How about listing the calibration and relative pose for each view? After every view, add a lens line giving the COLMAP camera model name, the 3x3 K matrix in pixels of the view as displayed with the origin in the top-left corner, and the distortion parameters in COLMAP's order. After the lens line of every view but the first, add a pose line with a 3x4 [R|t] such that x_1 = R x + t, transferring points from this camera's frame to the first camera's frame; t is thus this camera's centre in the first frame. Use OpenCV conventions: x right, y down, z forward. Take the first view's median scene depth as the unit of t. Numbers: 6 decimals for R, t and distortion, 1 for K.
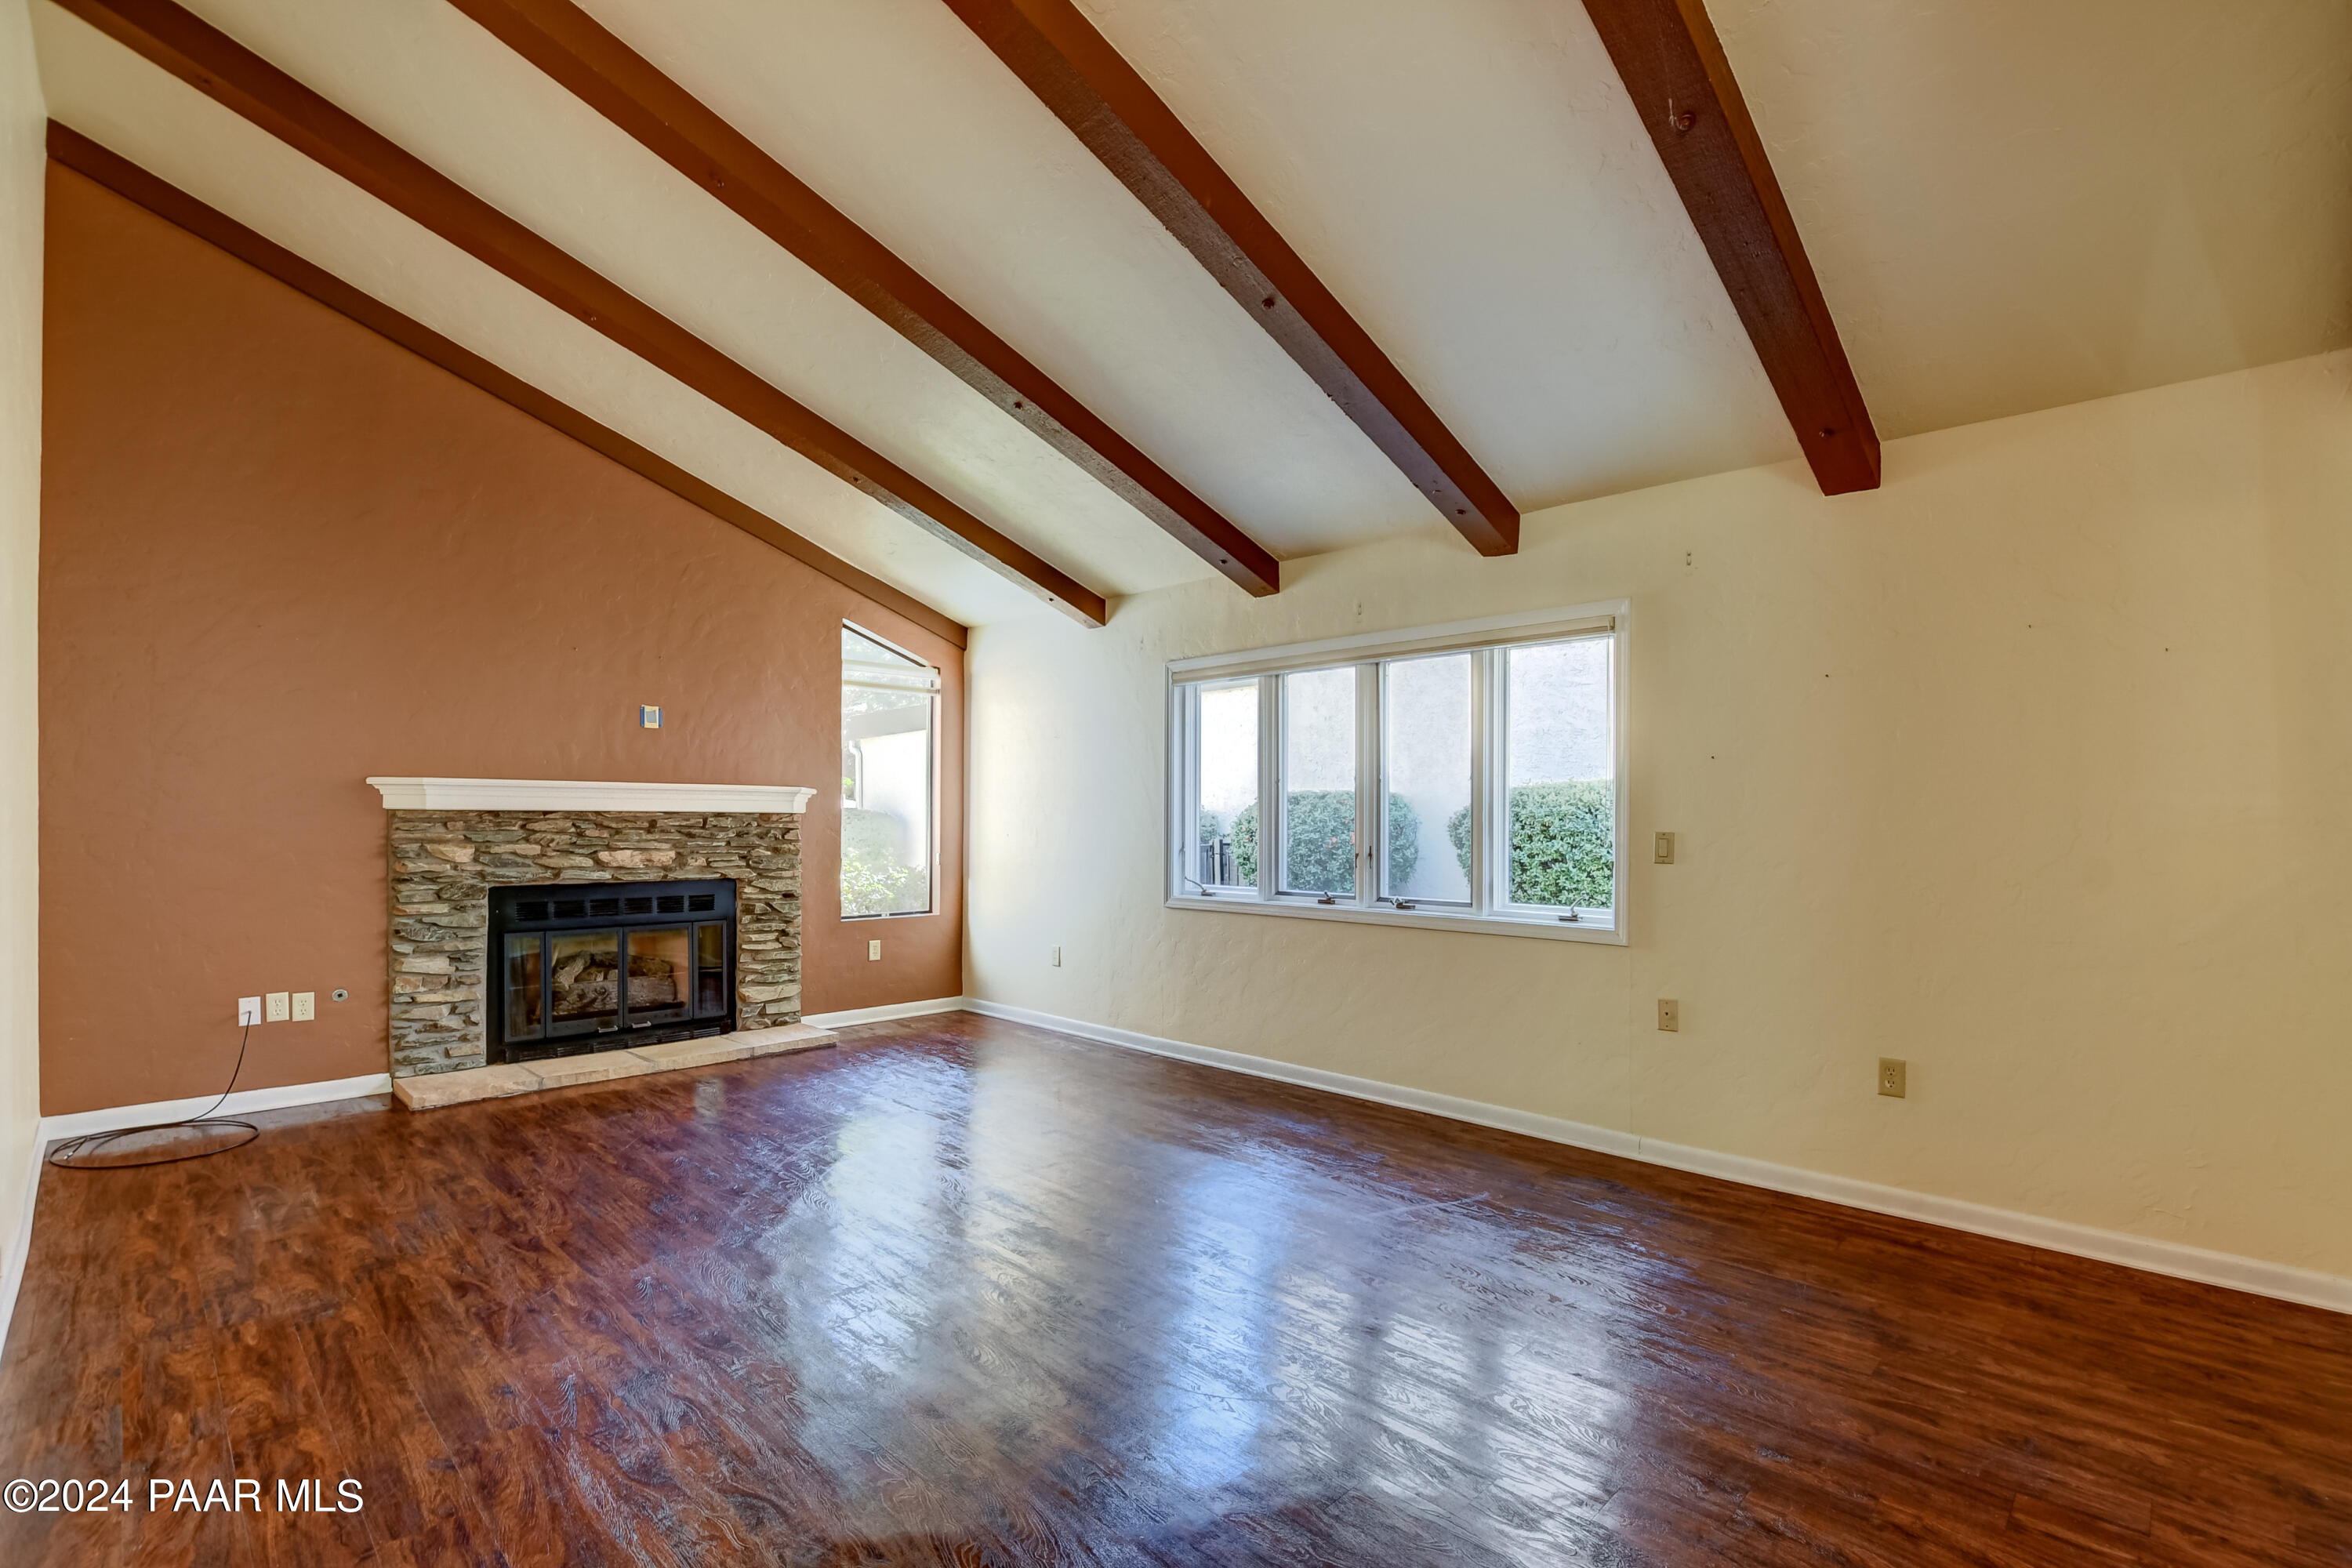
lens RADIAL K [[1023.3, 0, 1176.2], [0, 1023.3, 796.6], [0, 0, 1]] dist [-0.014053, 0.000051]
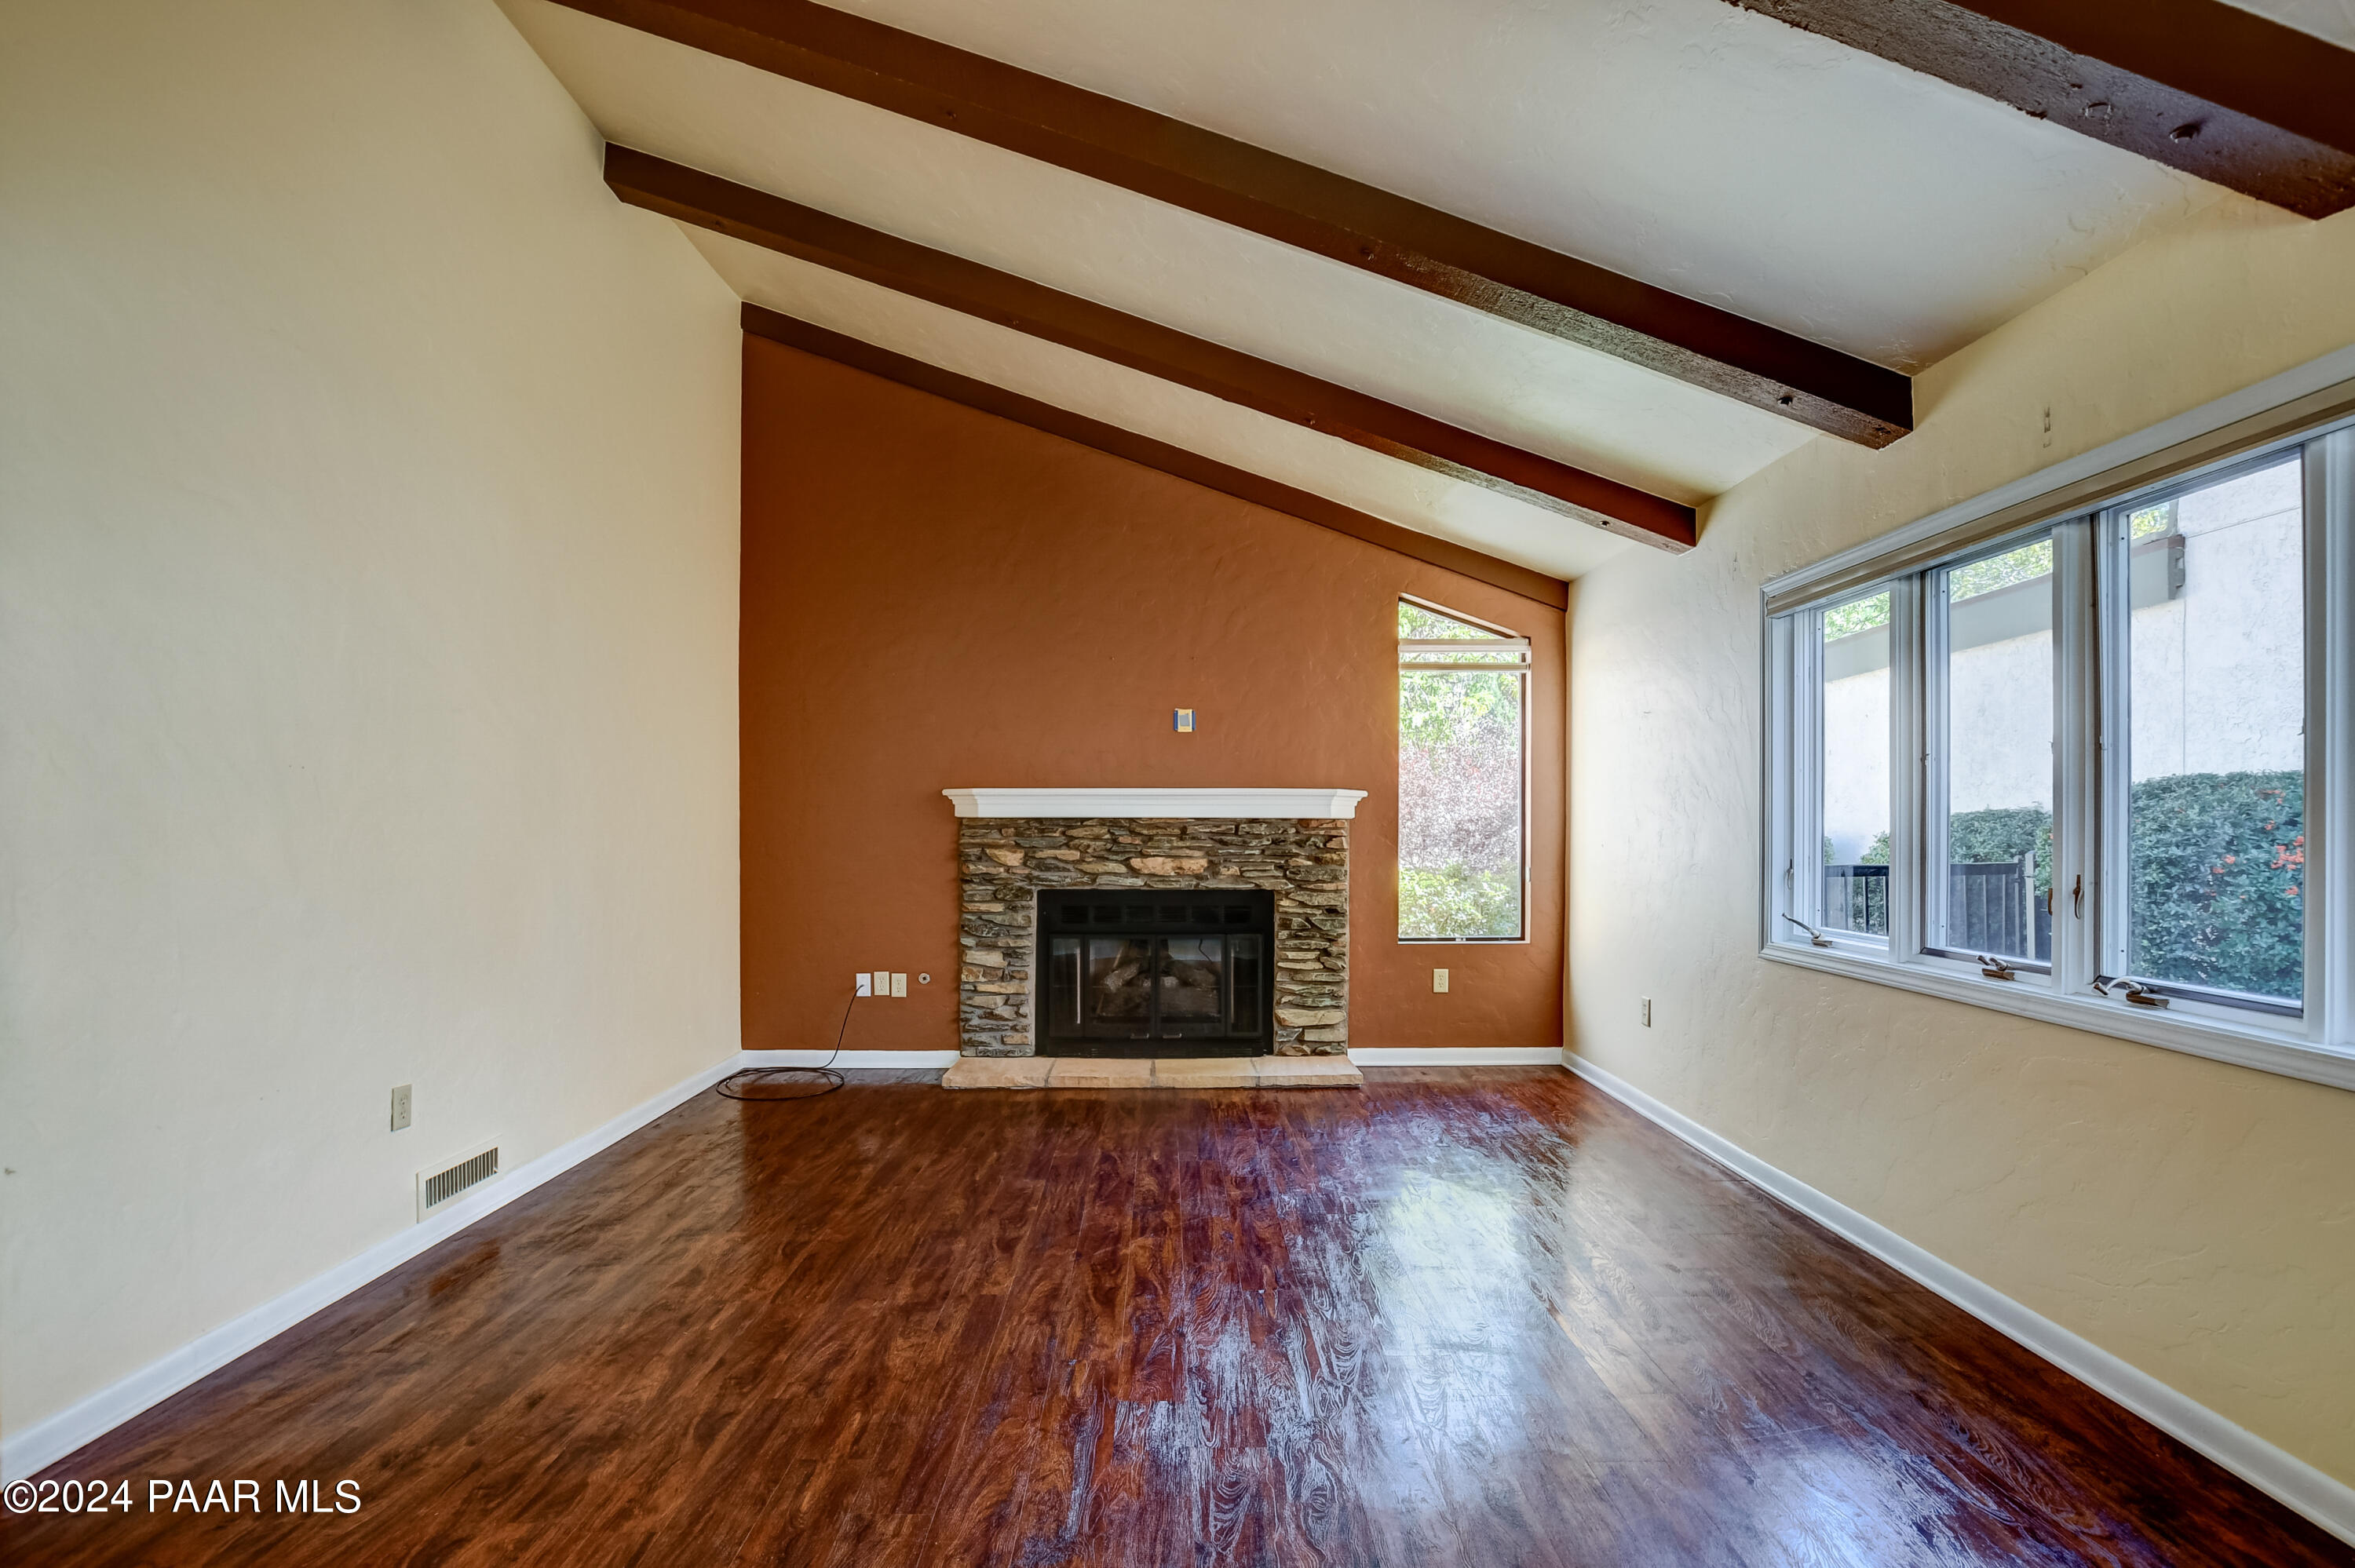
lens RADIAL K [[1077.4, 0, 1175.1], [0, 1077.4, 819.8], [0, 0, 1]] dist [-0.031578, 0.004690]
pose [[0.728044, -0.005944, -0.685504, 0.189864], [0.017294, 0.999803, 0.009699, 0.006605], [0.685312, -0.018917, 0.728004, 0.256078]]
